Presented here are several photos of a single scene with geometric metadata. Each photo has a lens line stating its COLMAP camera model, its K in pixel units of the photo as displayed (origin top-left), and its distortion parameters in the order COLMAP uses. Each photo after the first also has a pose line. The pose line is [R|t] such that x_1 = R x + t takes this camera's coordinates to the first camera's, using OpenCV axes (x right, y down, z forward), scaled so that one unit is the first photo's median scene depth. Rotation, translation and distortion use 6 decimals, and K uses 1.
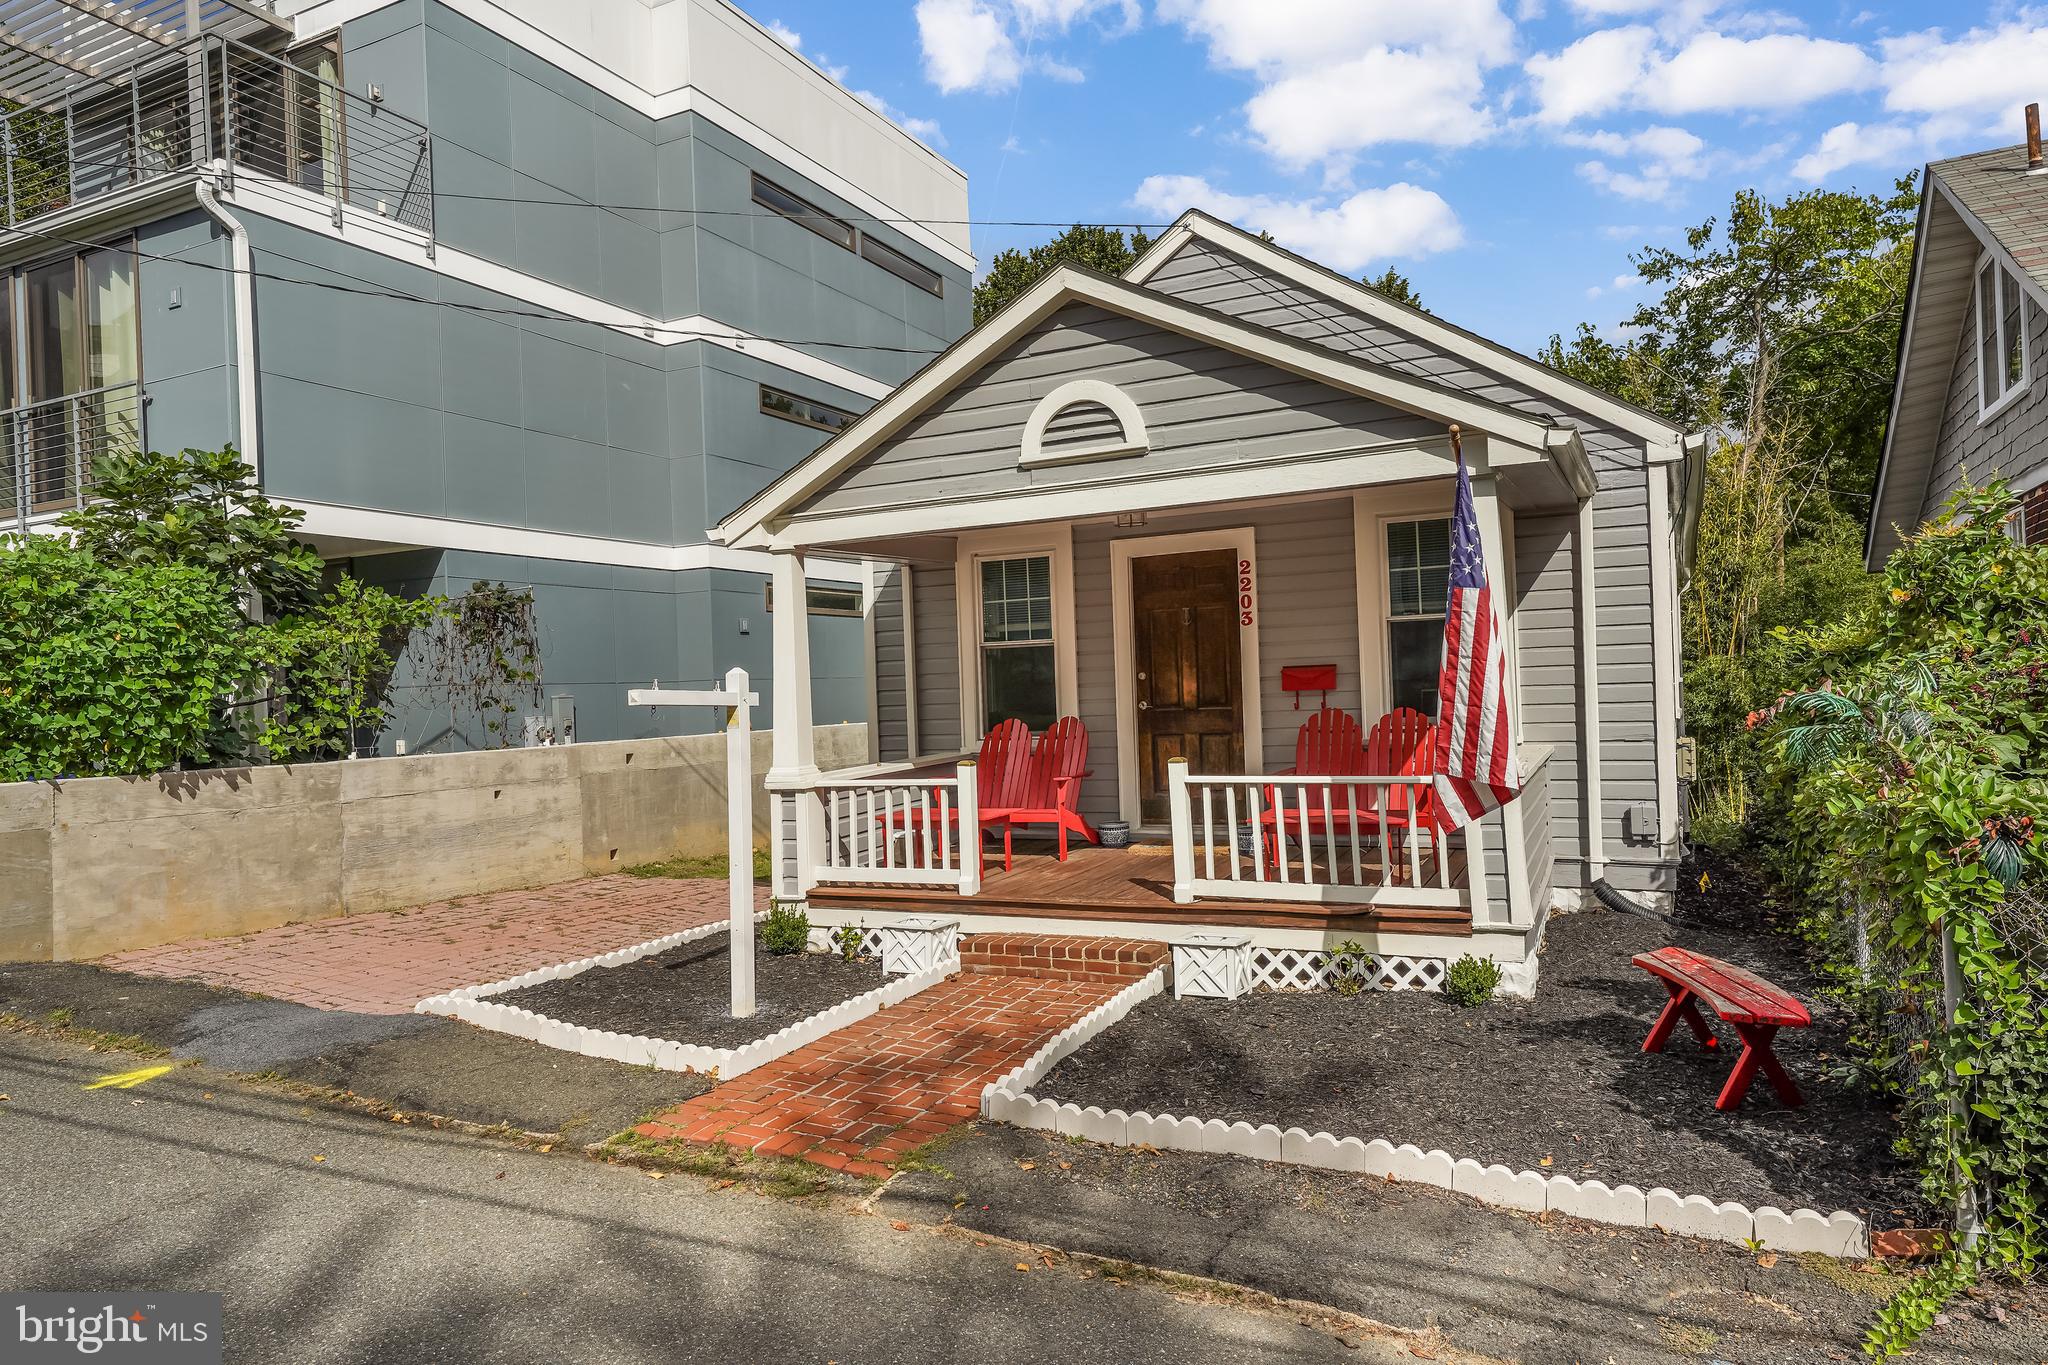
lens RADIAL K [[1252.6, 0, 1024.0], [0, 1252.6, 682.5], [0, 0, 1]] dist [0.017317, -0.000461]
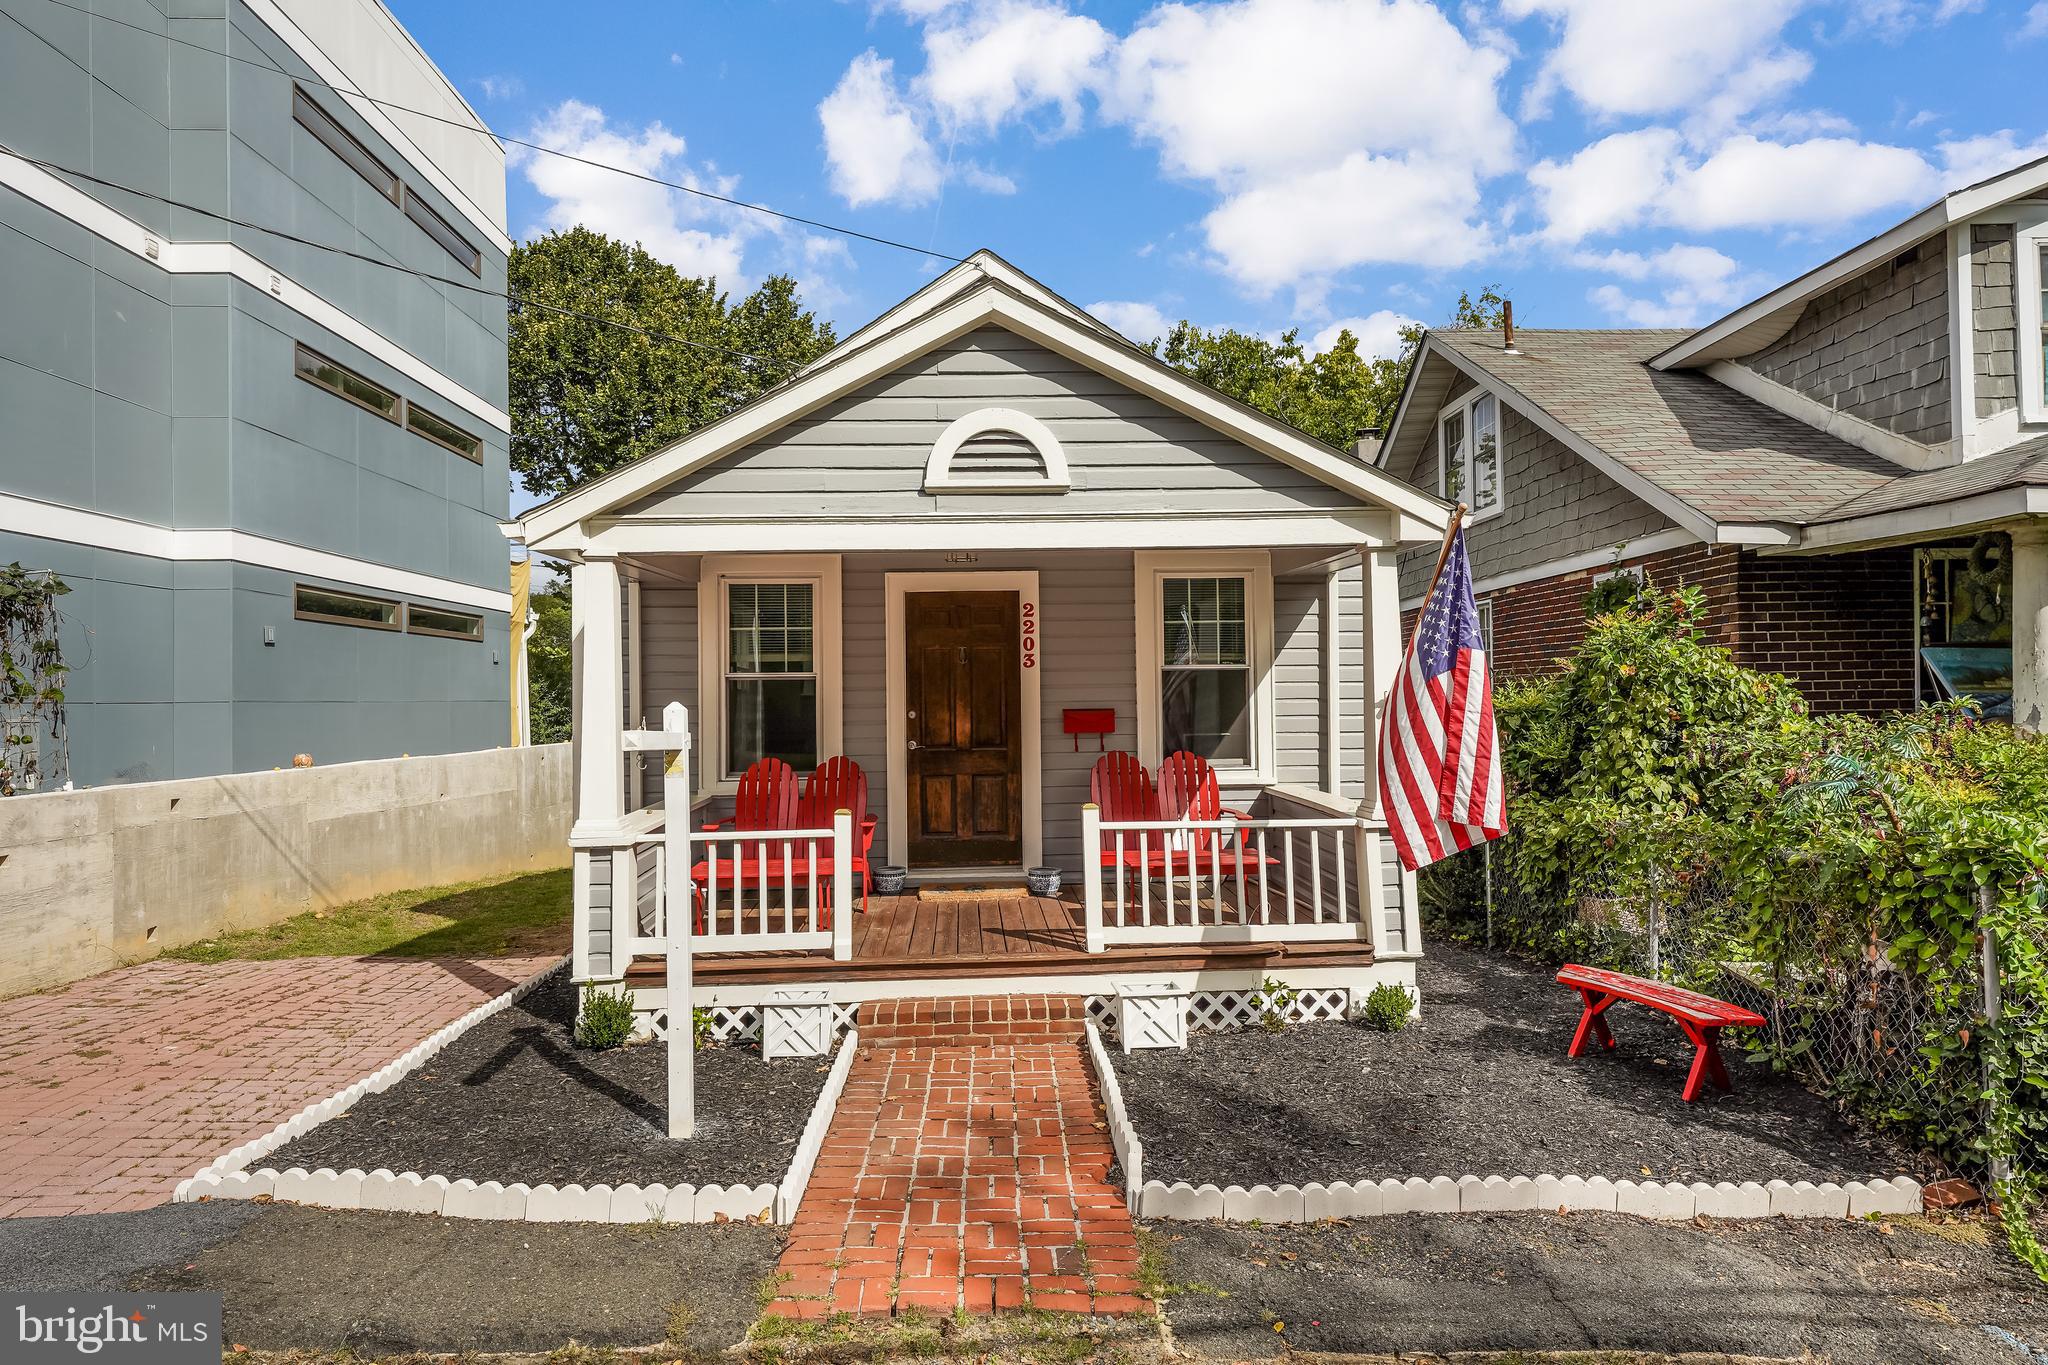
lens RADIAL K [[1205.0, 0, 1024.0], [0, 1205.0, 682.5], [0, 0, 1]] dist [0.010831, 0.000185]
pose [[0.879208, 0.033847, 0.475235, -0.346223], [-0.022376, 0.999306, -0.029776, -0.005437], [-0.475913, 0.015545, 0.879355, 0.178422]]
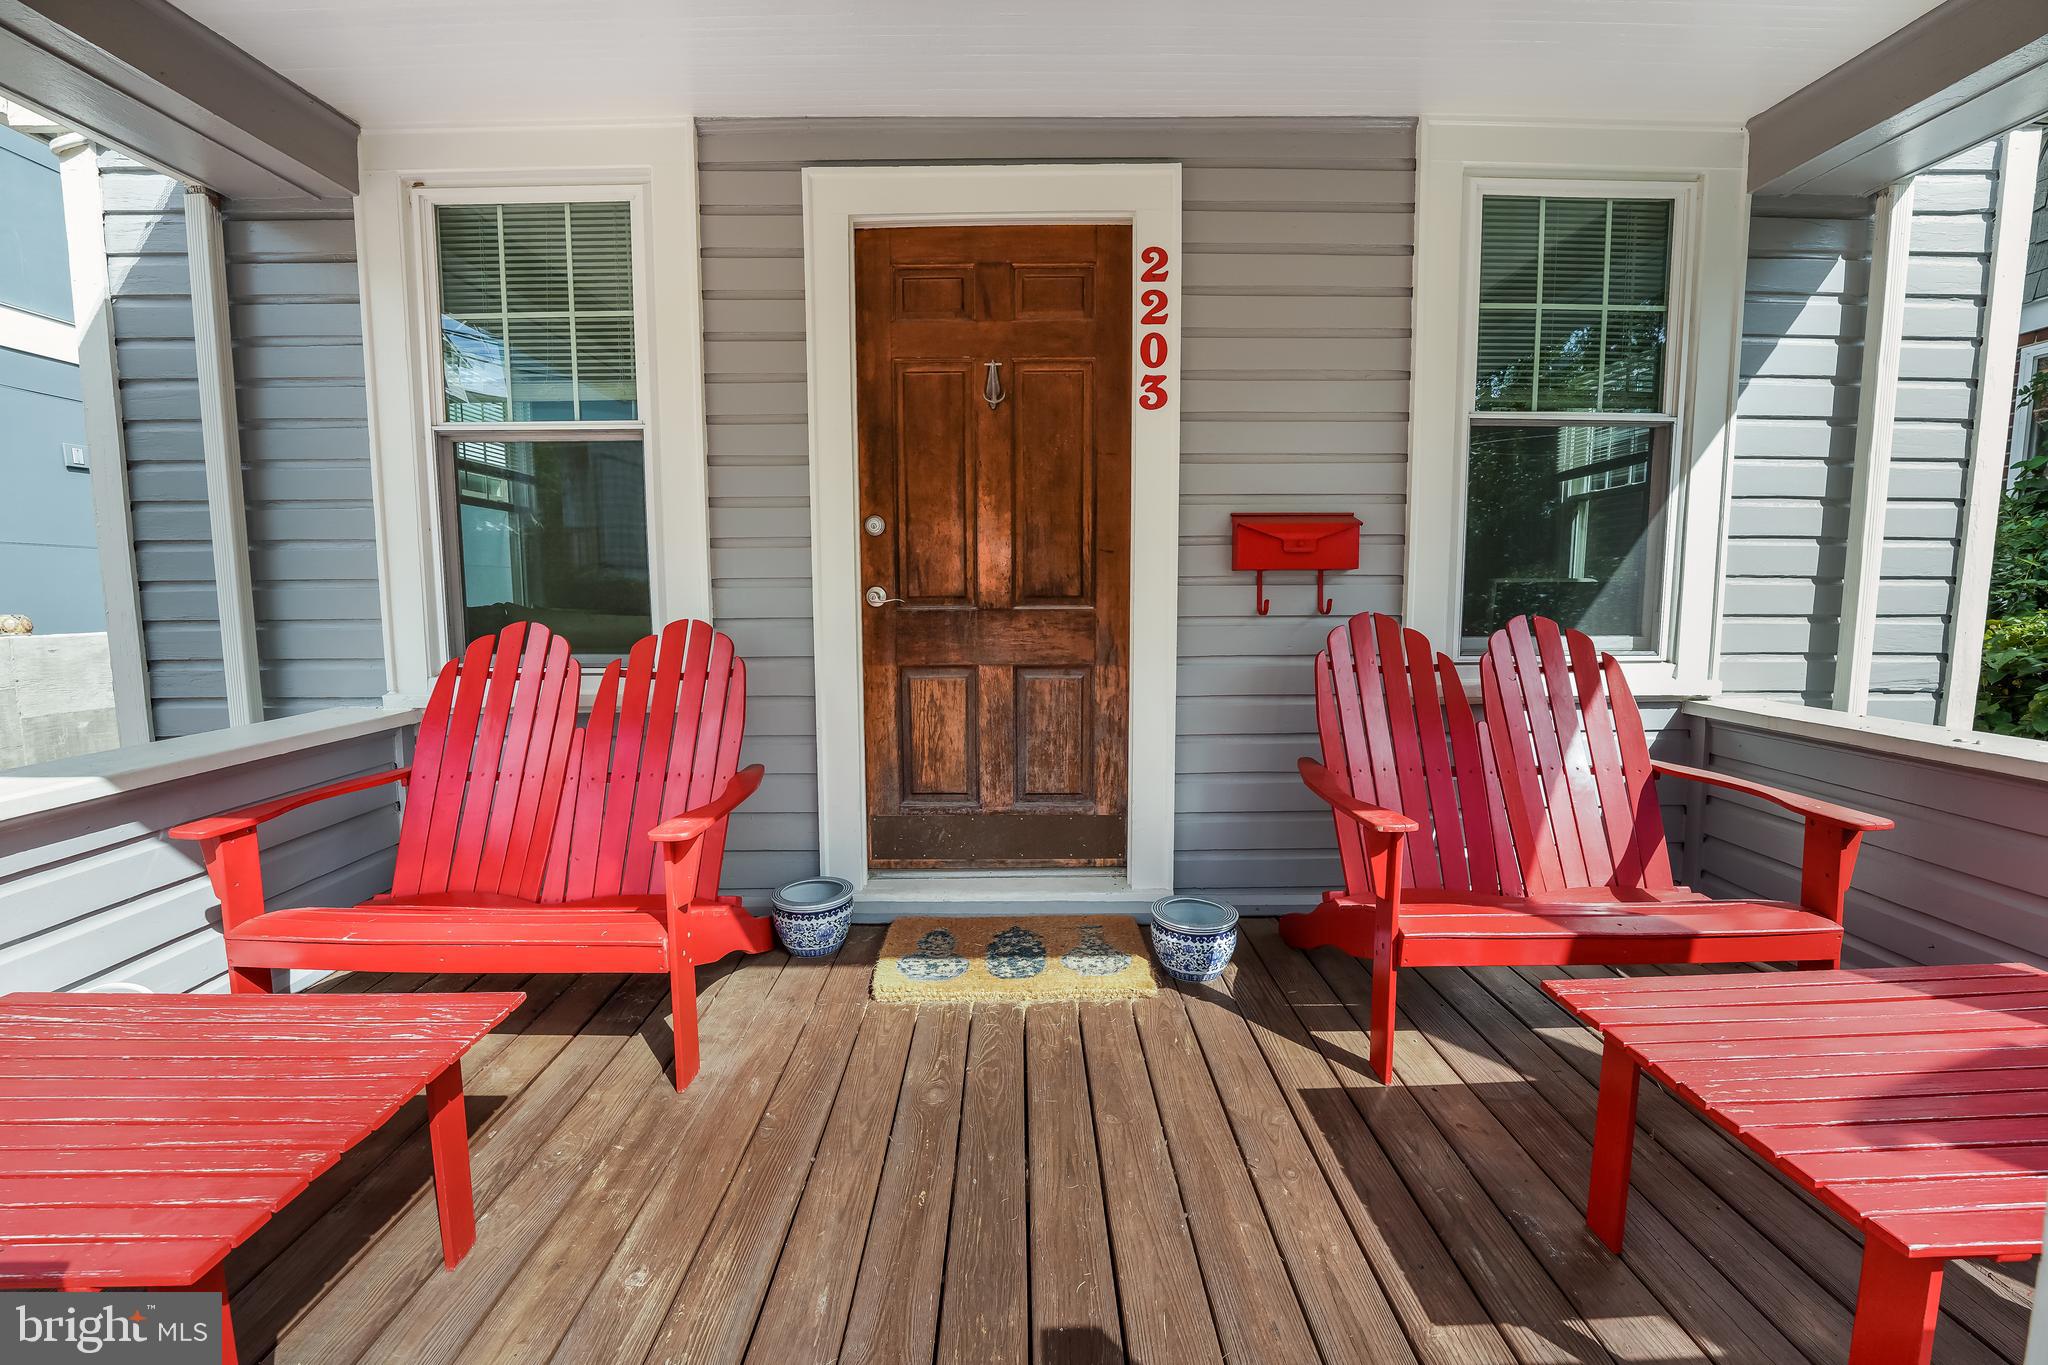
lens RADIAL K [[836.9, 0, 1024.0], [0, 836.9, 682.5], [0, 0, 1]] dist [-0.023221, 0.000736]
pose [[0.897402, -0.013829, 0.440996, 0.019608], [-0.031073, 0.995046, 0.094434, 0.023943], [-0.440117, -0.098449, 0.892527, 0.921088]]
